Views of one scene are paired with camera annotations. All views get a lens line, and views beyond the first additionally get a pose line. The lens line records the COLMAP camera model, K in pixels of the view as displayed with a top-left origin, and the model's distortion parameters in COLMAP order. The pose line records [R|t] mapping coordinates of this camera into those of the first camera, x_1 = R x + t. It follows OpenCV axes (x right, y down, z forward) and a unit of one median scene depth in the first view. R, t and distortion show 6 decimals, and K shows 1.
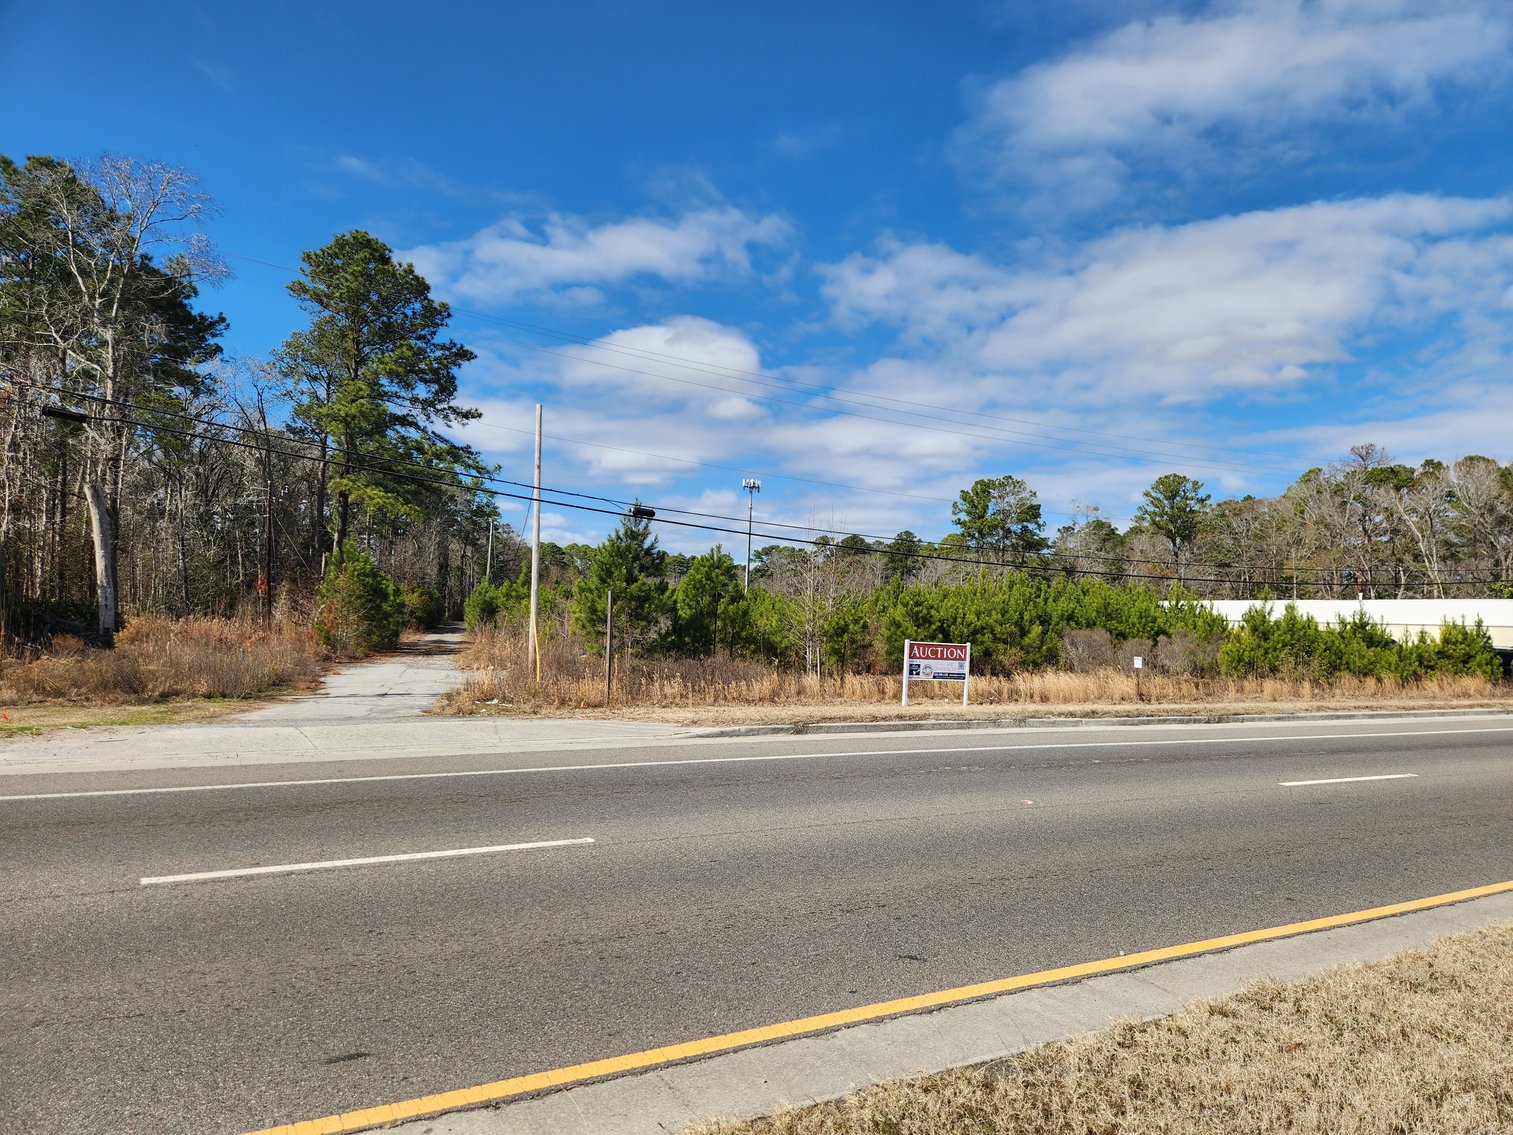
lens RADIAL K [[1017.0, 0, 764.7], [0, 1017.0, 571.1], [0, 0, 1]] dist [0.090650, -0.076250]
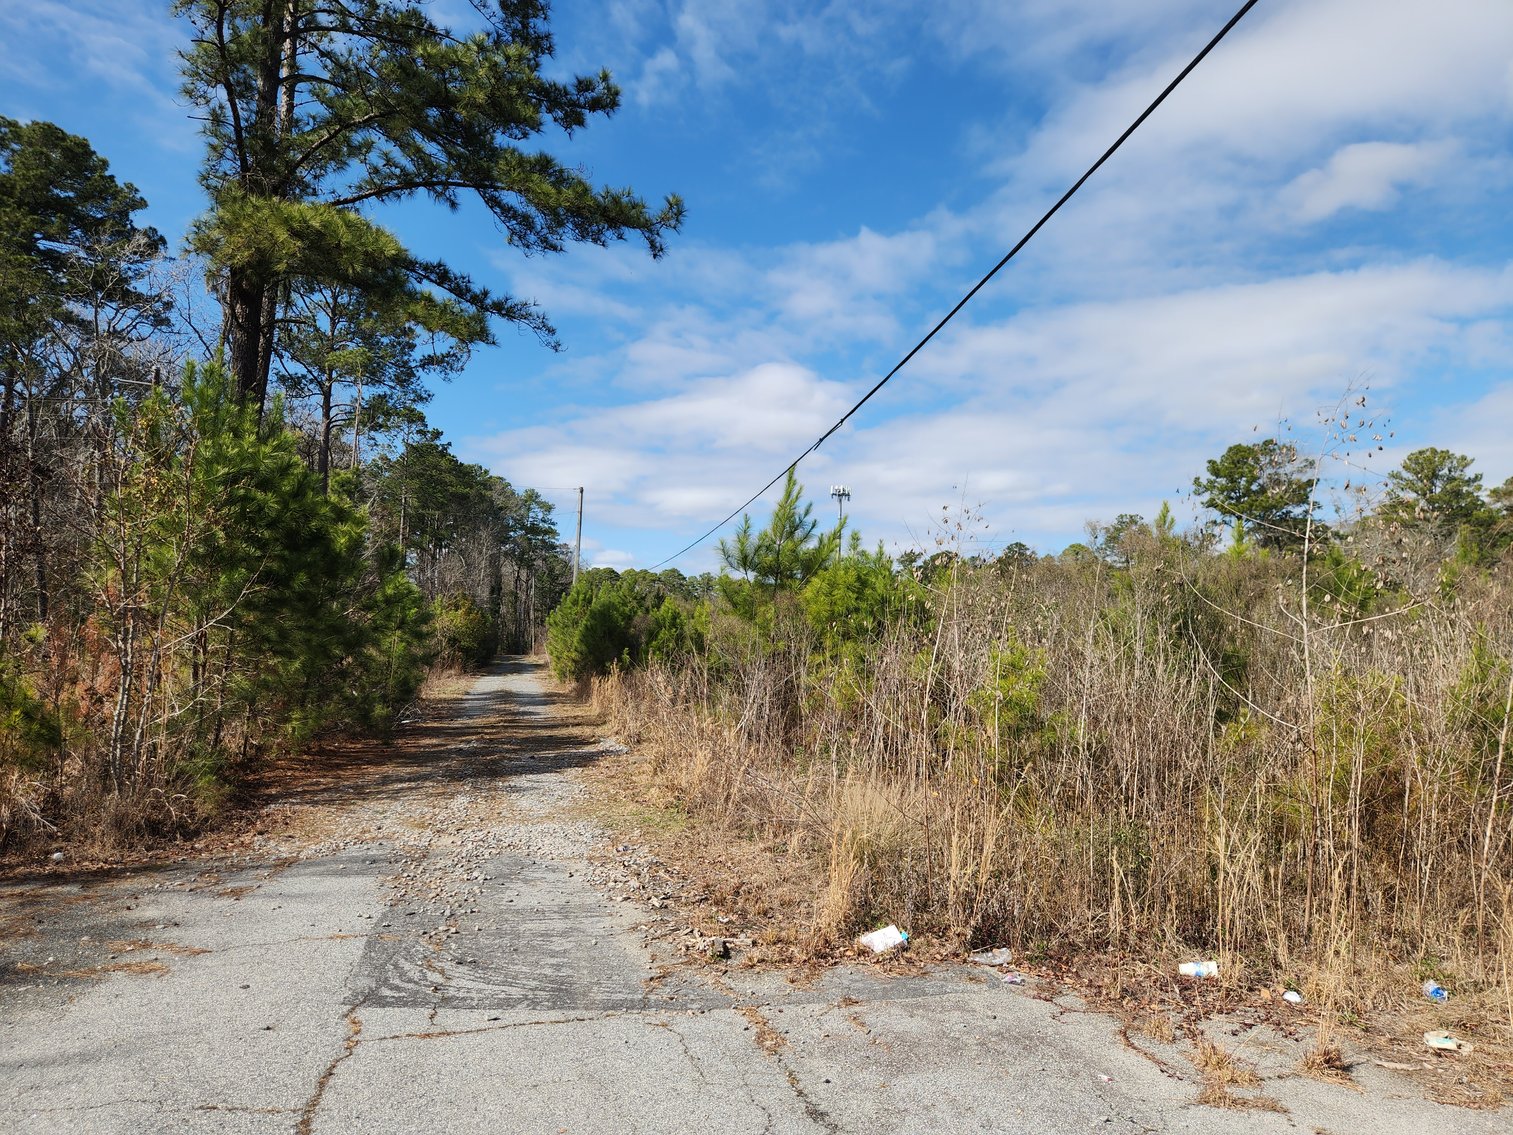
lens RADIAL K [[1017.4, 0, 756.1], [0, 1017.4, 568.5], [0, 0, 1]] dist [0.083587, -0.078064]
pose [[0.998524, -0.020670, -0.050217, -0.233556], [0.019092, 0.999315, -0.031694, 0.034938], [0.050838, 0.030689, 0.998235, 0.702424]]
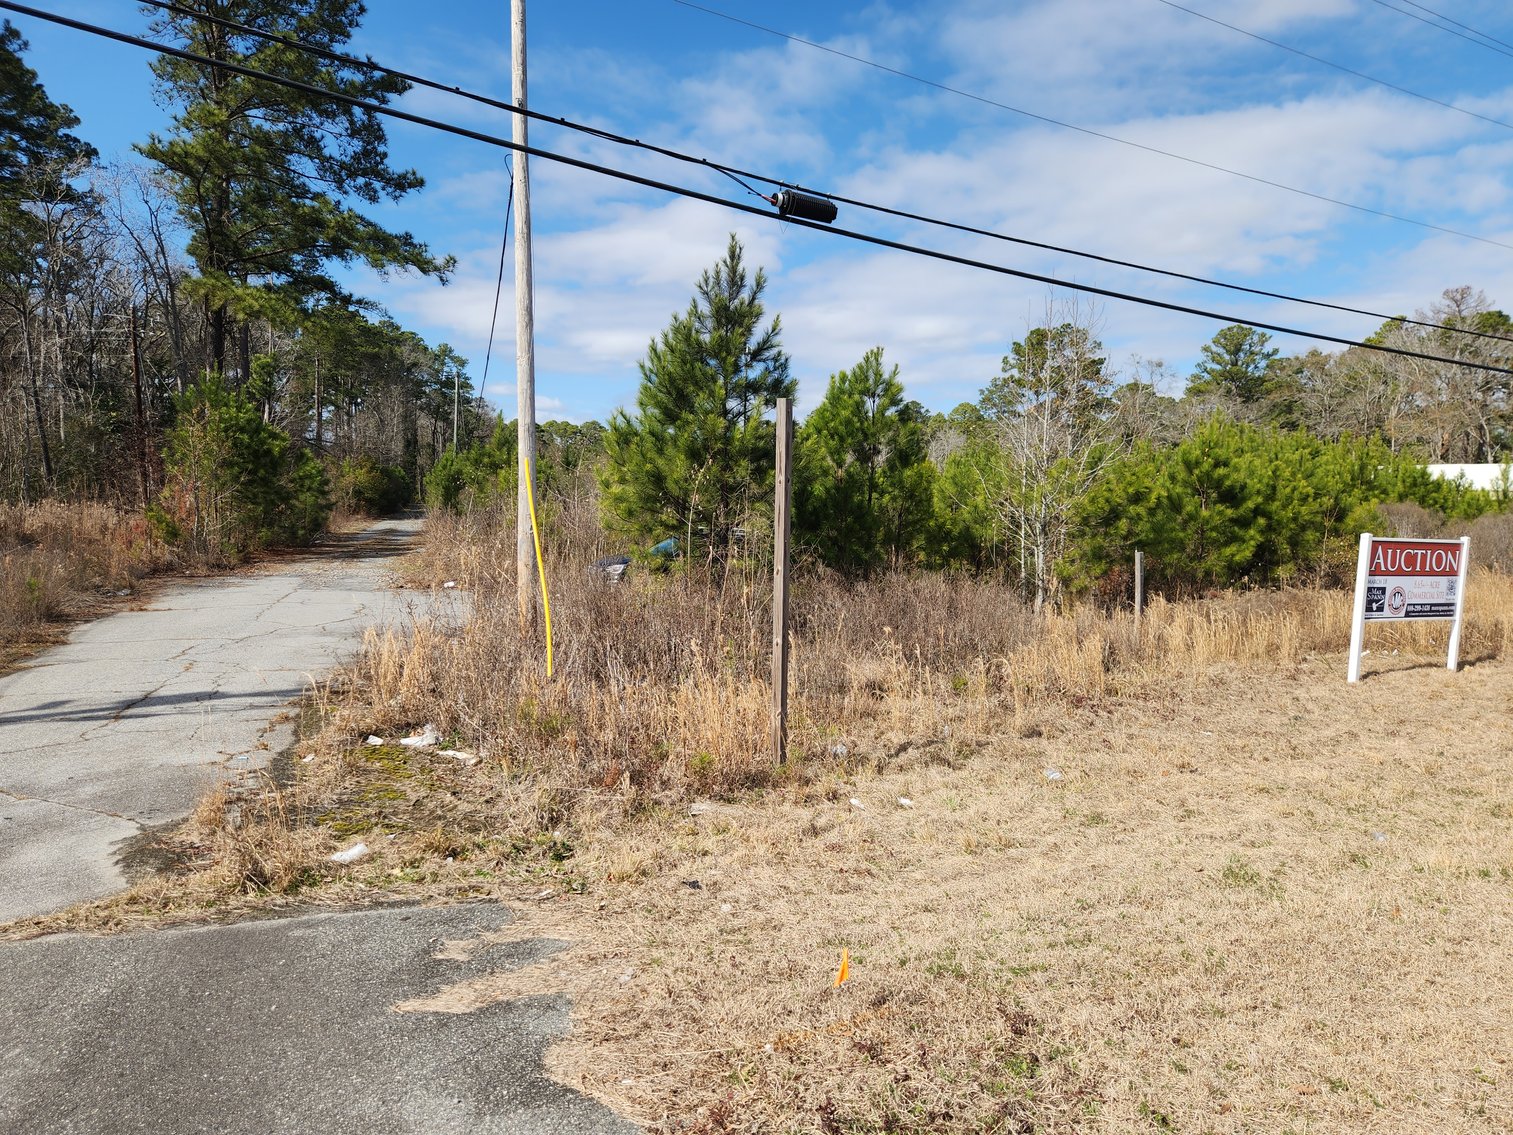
lens RADIAL K [[1017.4, 0, 756.1], [0, 1017.4, 568.5], [0, 0, 1]] dist [0.083587, -0.078064]
pose [[0.999874, -0.012651, 0.009576, -0.084790], [0.011463, 0.993258, 0.115357, 0.017851], [-0.010970, -0.115233, 0.993278, 0.360839]]
